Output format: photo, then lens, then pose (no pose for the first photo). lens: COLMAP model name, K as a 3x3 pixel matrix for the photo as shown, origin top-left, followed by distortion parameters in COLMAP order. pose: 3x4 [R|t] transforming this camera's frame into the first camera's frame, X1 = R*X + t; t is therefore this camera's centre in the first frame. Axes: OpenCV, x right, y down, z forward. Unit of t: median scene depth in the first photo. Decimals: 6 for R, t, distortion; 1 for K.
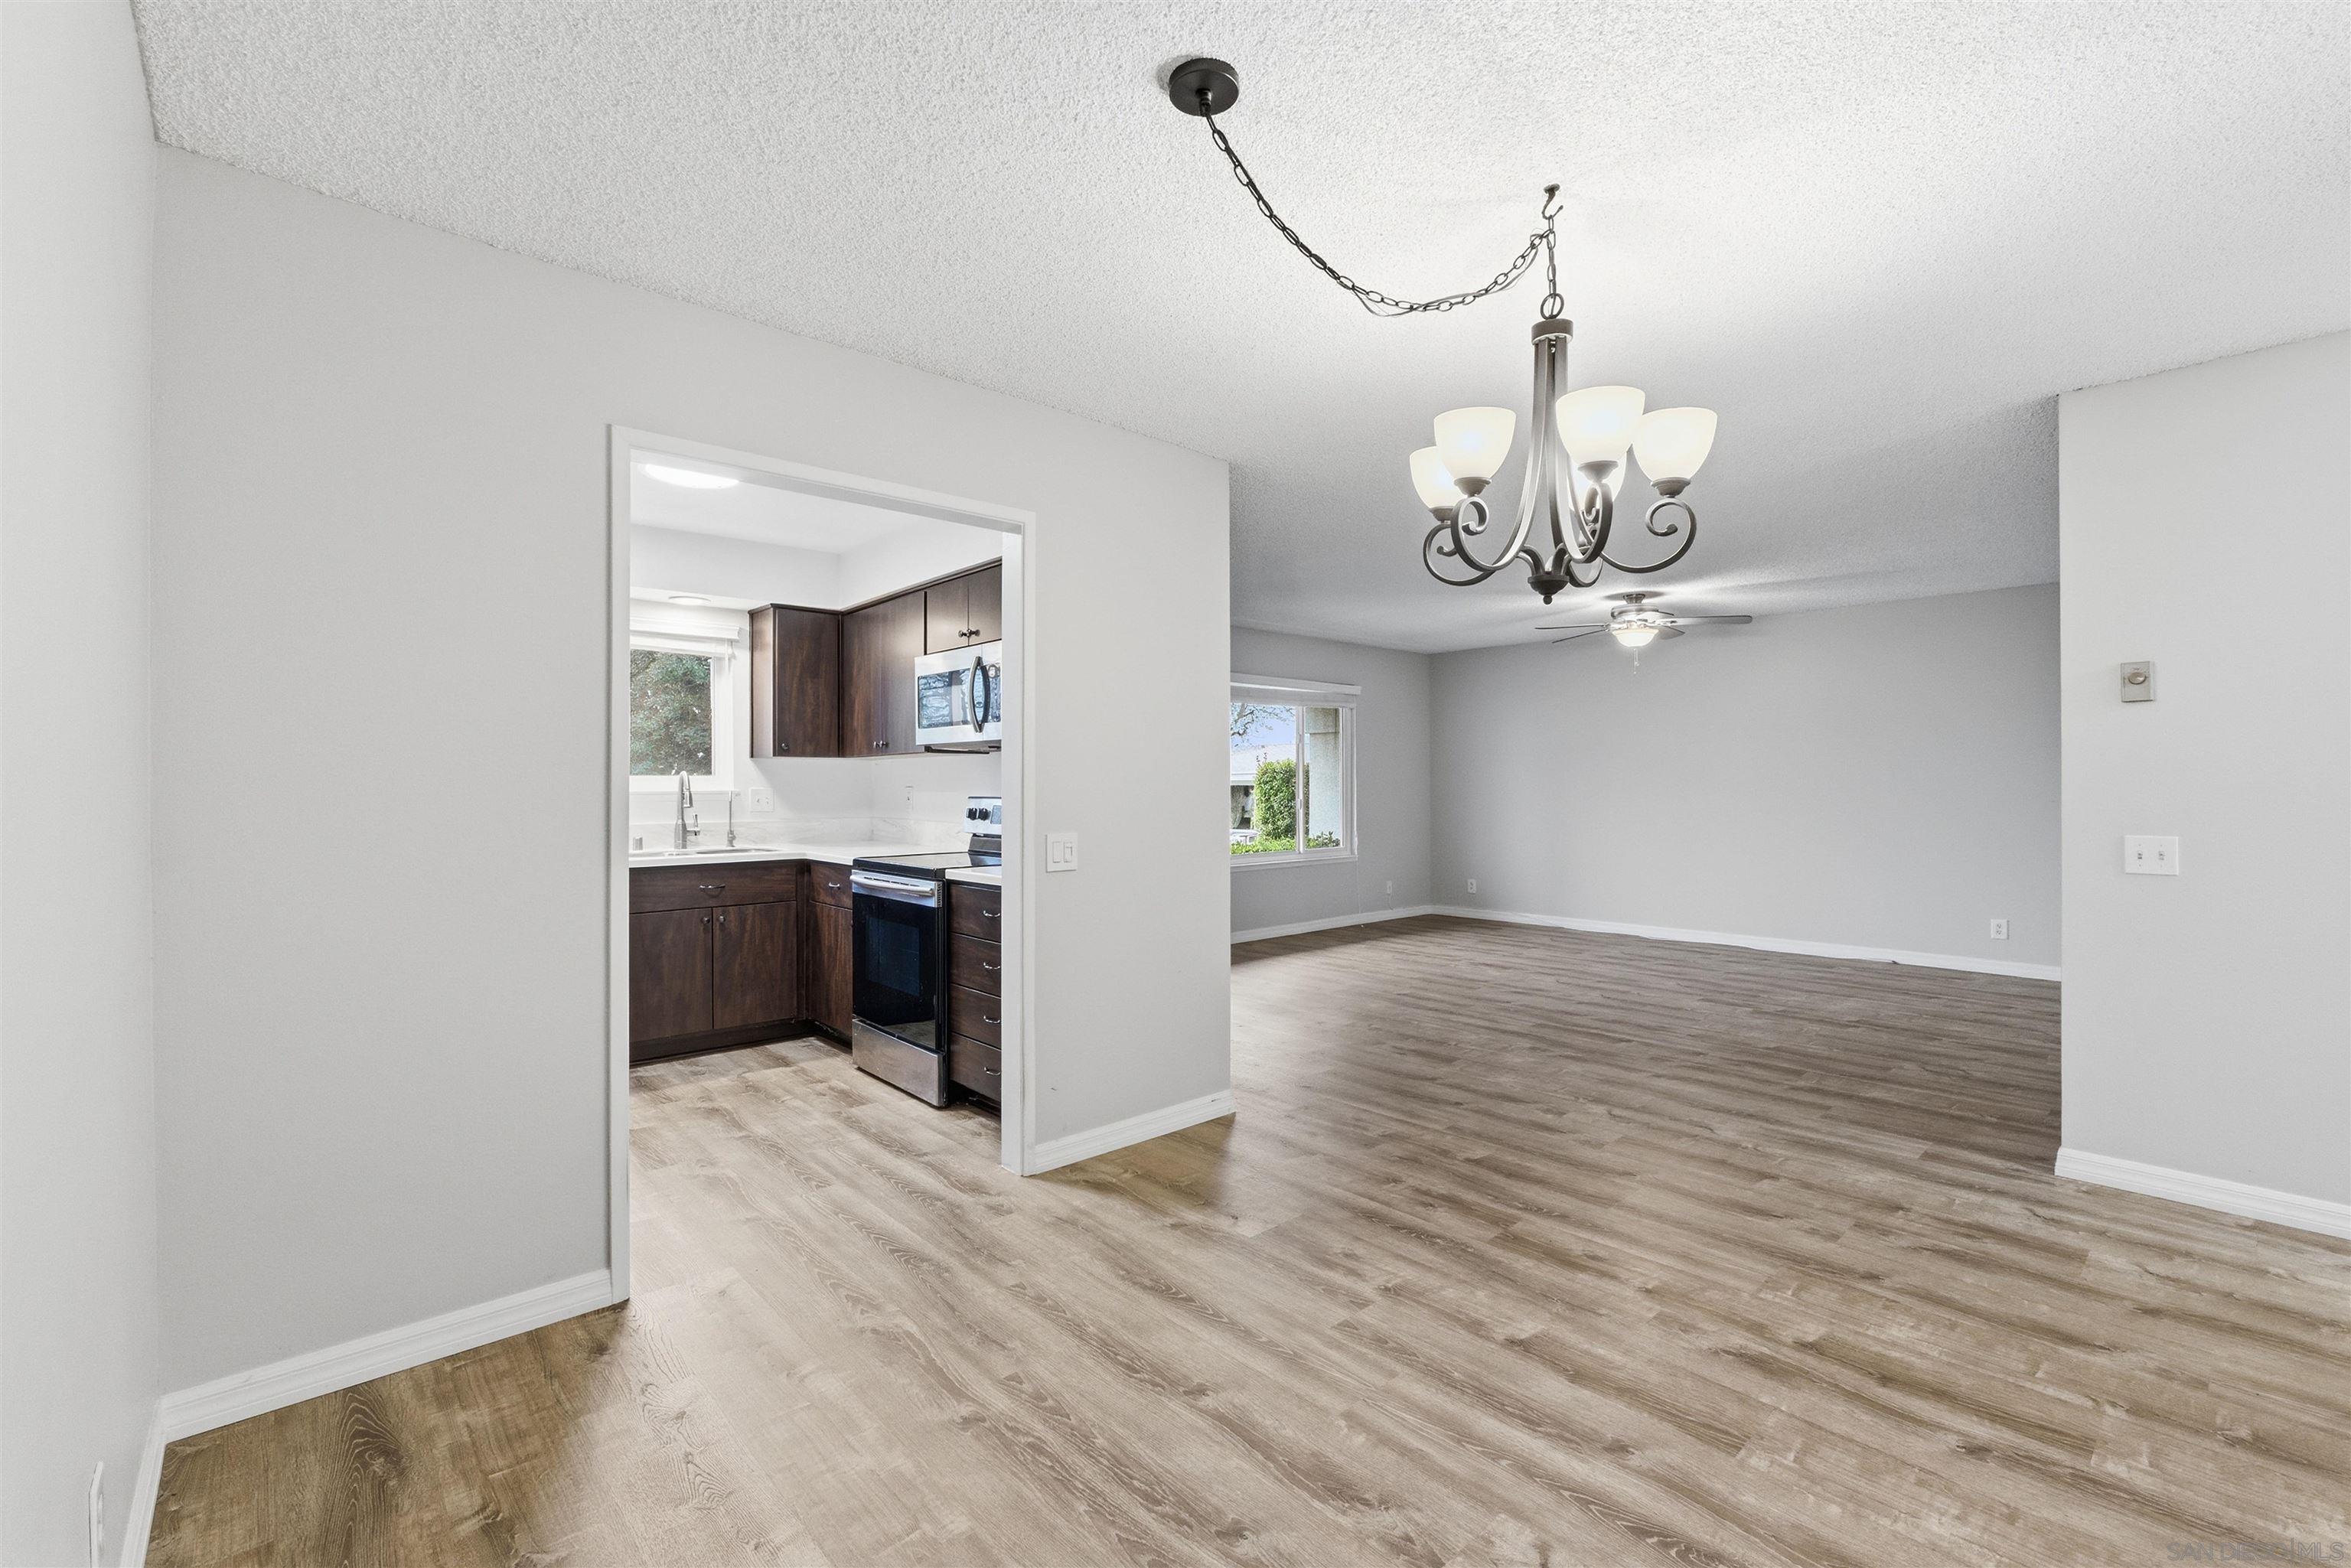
lens RADIAL K [[998.4, 0, 1172.0], [0, 998.4, 780.6], [0, 0, 1]] dist [-0.020680, 0.008563]
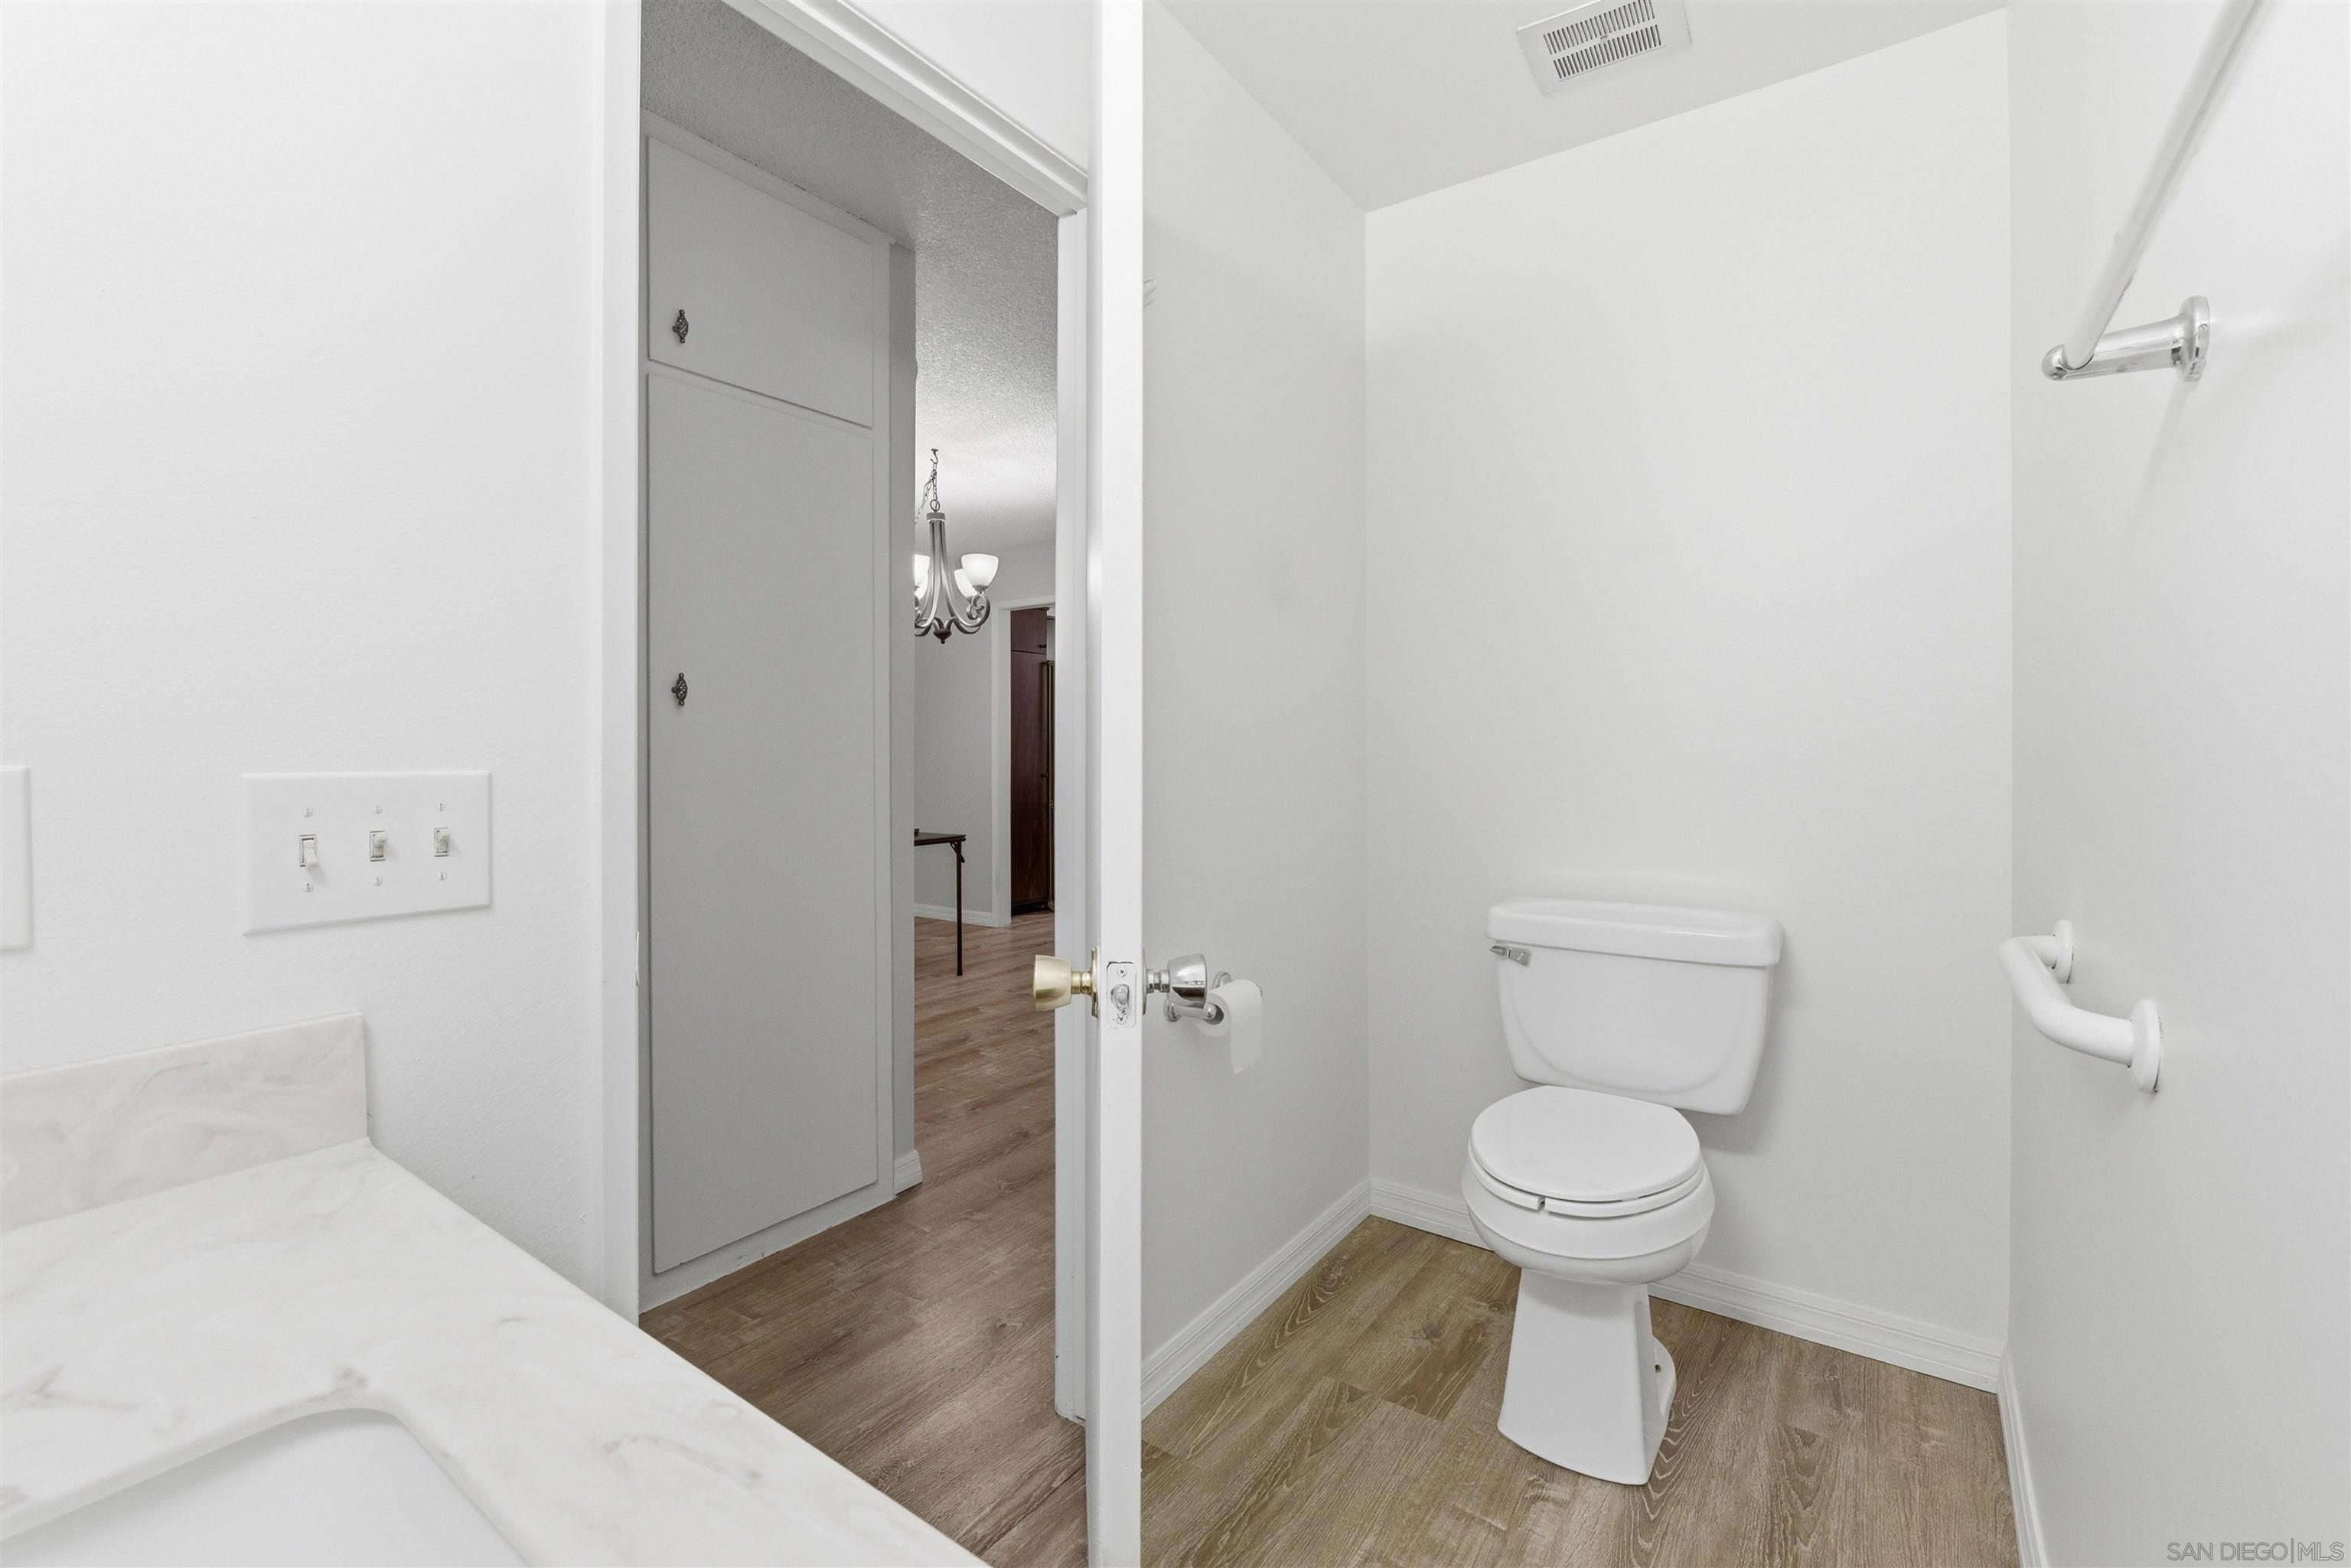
lens RADIAL K [[998.4, 0, 1172.0], [0, 998.4, 780.6], [0, 0, 1]] dist [-0.020680, 0.008563]
pose [[0.214721, 0.036015, -0.976011, 1.180796], [0.002168, 0.999300, 0.037351, 0.010196], [0.976673, -0.010136, 0.214493, 0.468068]]
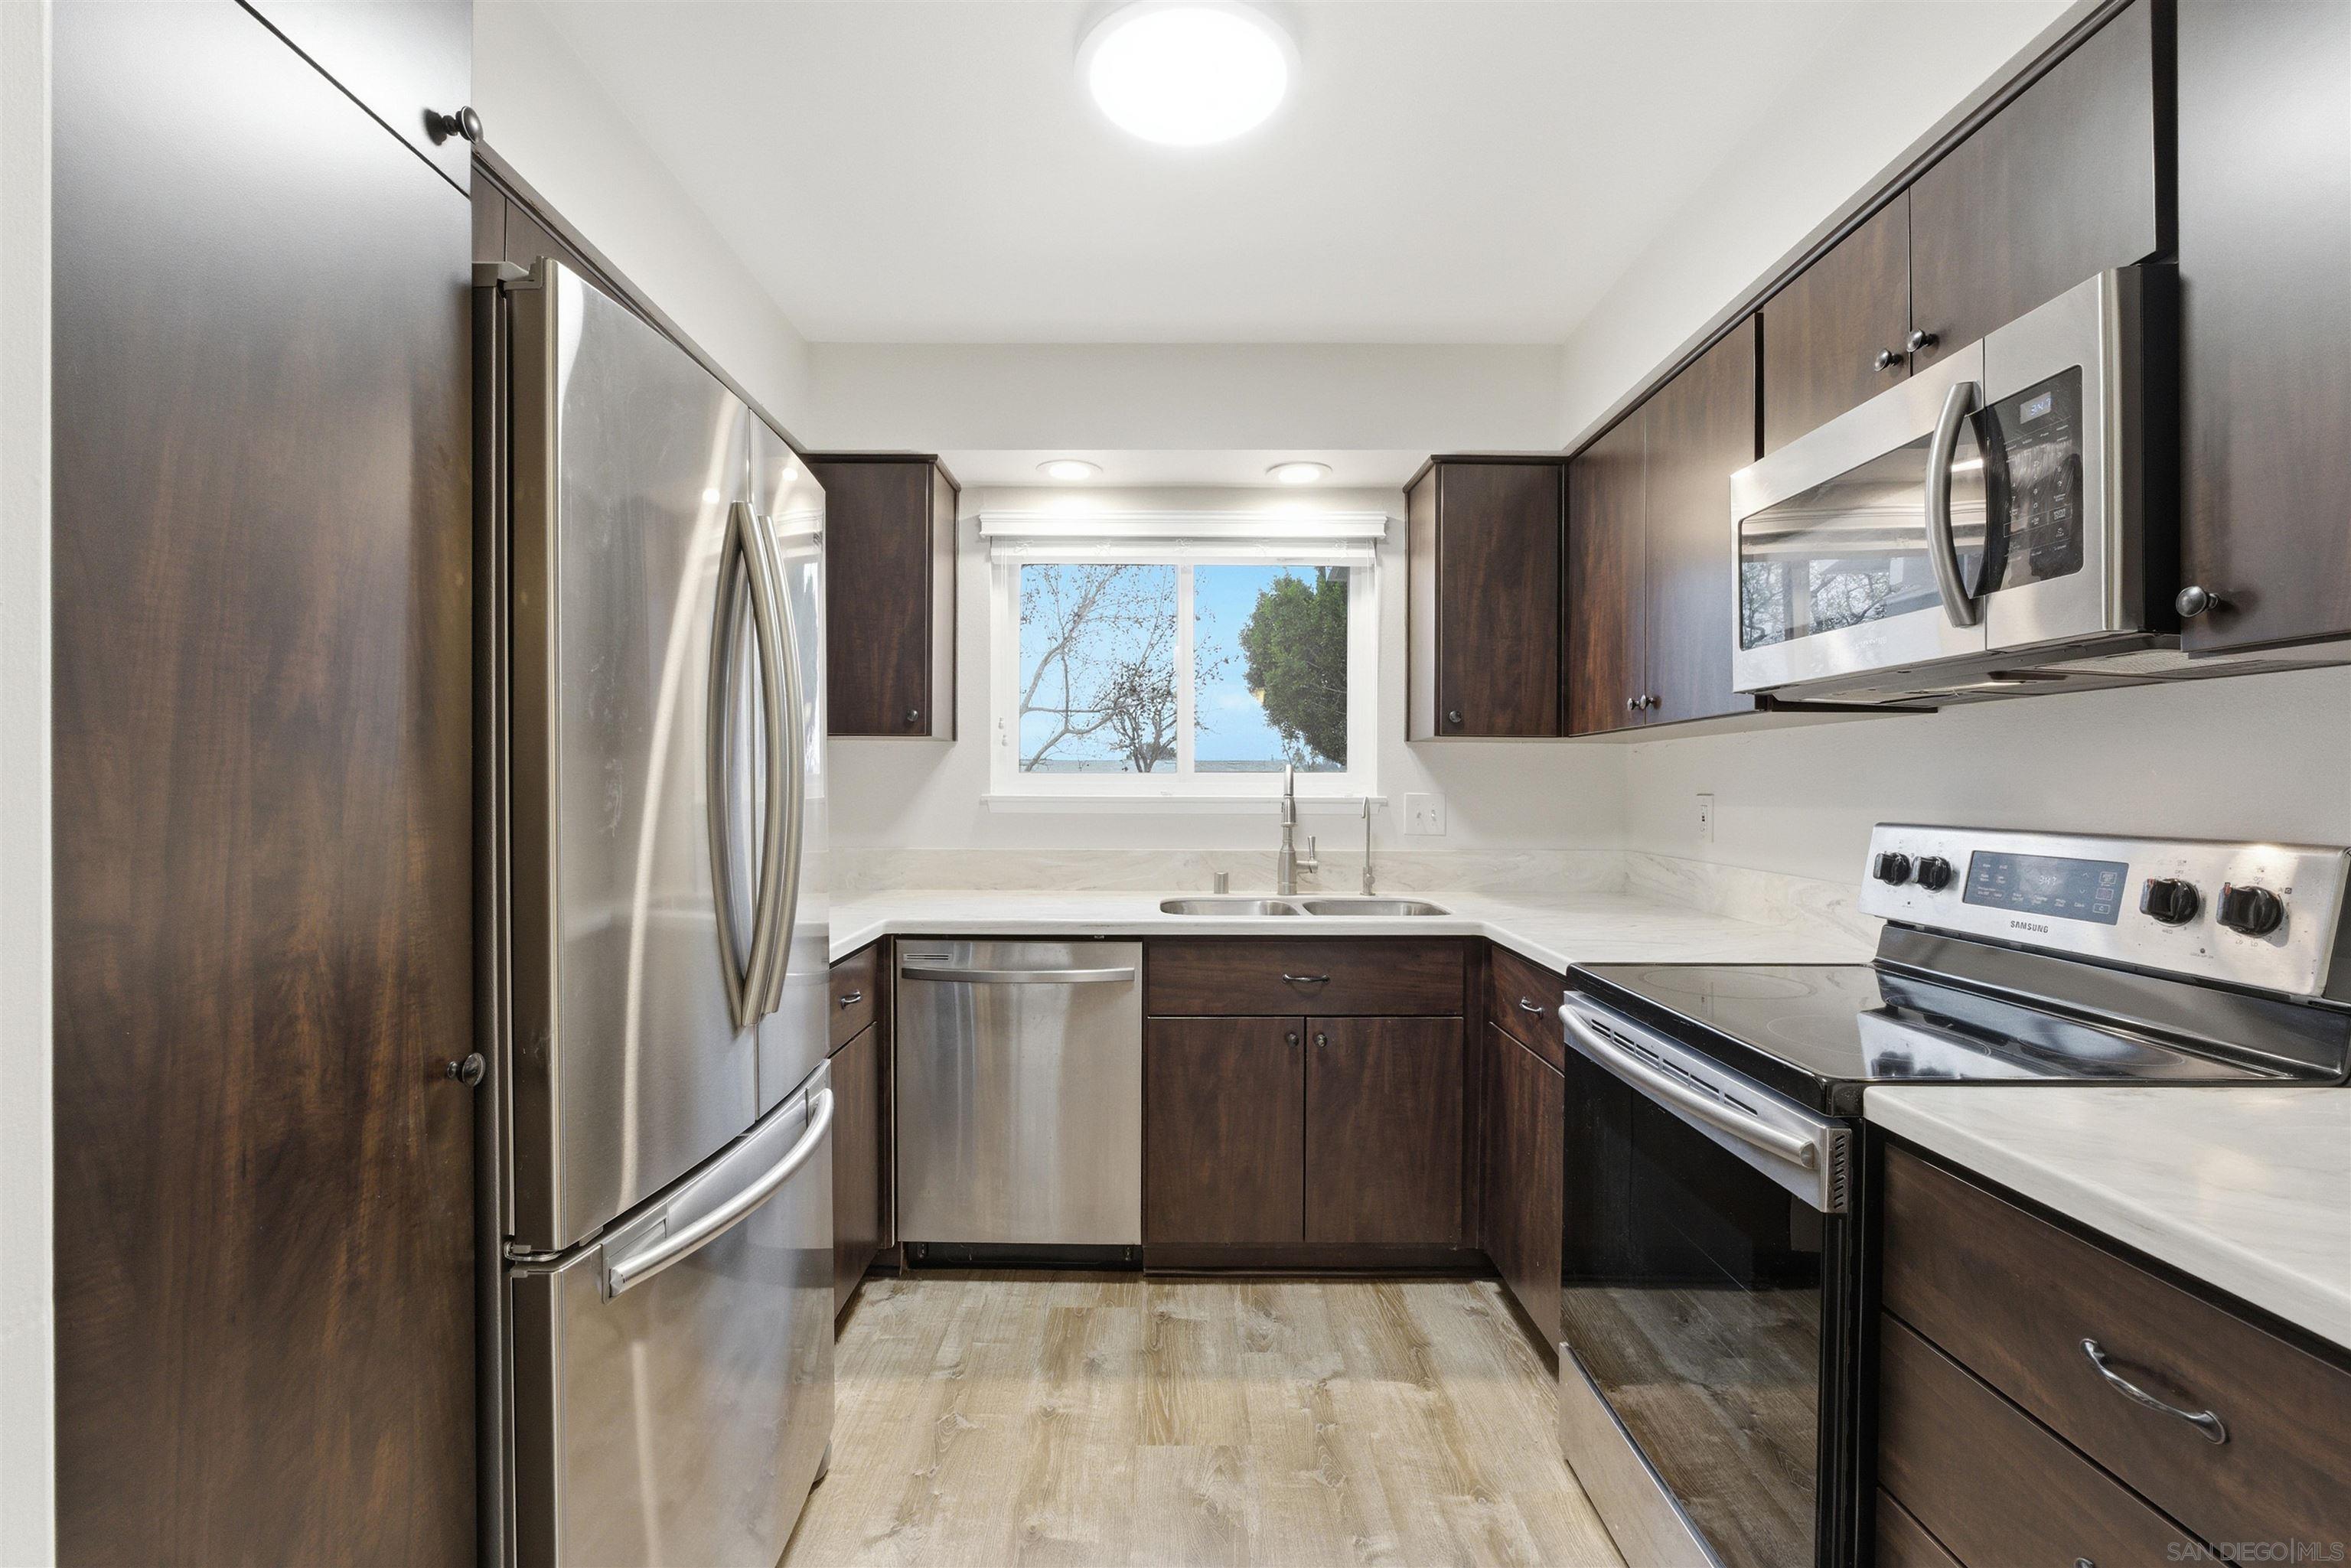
lens RADIAL K [[1008.7, 0, 1167.6], [0, 1008.7, 799.7], [0, 0, 1]] dist [-0.010294, 0.000541]
pose [[0.741241, 0.013467, -0.671104, -0.156533], [-0.002023, 0.999839, 0.017830, 0.000857], [0.671236, -0.011859, 0.741149, 0.559222]]
